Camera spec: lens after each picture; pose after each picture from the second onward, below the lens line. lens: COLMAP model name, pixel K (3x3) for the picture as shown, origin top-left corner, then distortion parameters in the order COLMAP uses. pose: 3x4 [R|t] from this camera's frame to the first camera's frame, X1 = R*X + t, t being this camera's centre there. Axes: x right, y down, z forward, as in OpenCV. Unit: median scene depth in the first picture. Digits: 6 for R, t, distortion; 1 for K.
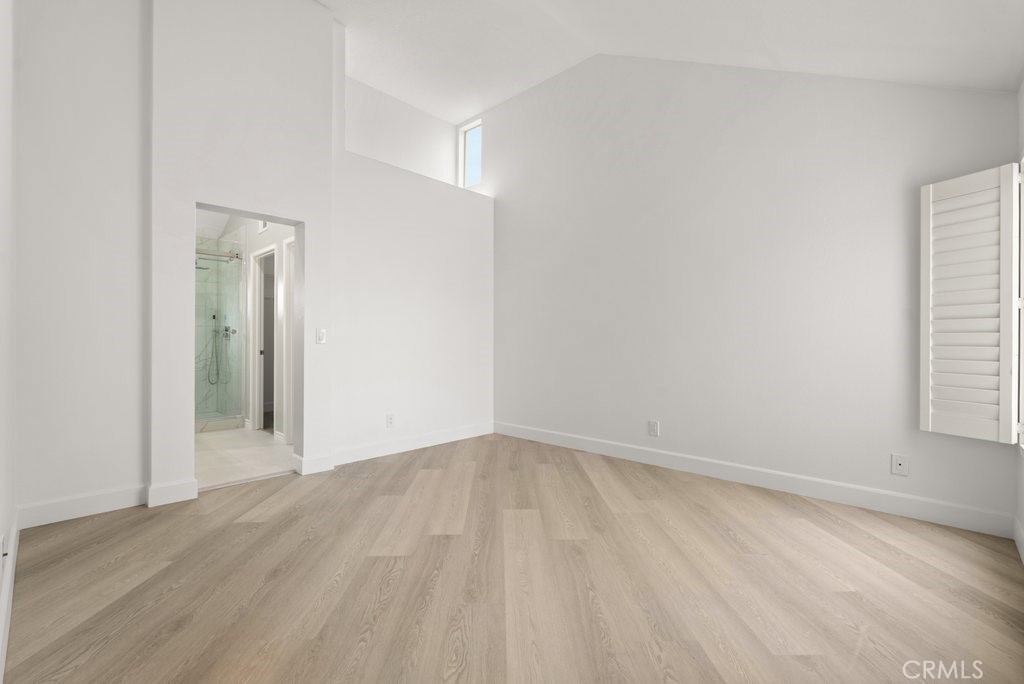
lens RADIAL K [[457.5, 0, 511.3], [0, 457.5, 339.4], [0, 0, 1]] dist [-0.004701, -0.000313]
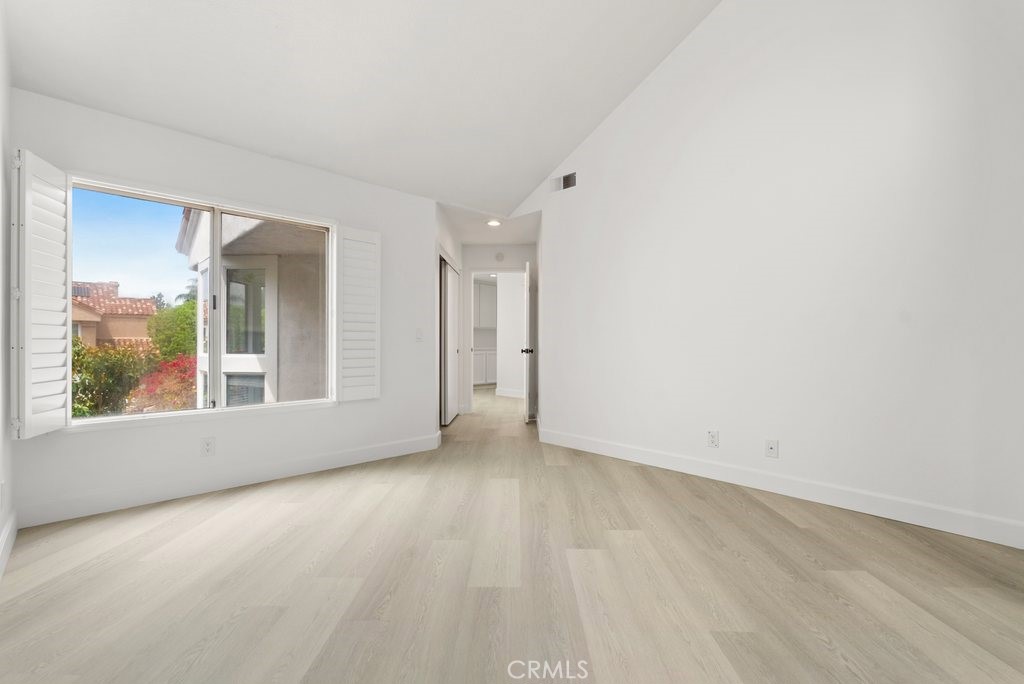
lens RADIAL K [[457.5, 0, 512.2], [0, 457.5, 342.6], [0, 0, 1]] dist [-0.004701, -0.000313]
pose [[-0.999246, -0.008926, 0.037792, -0.040060], [-0.008942, 0.999960, -0.000247, 0.017123], [-0.037788, -0.000585, -0.999286, 2.421807]]
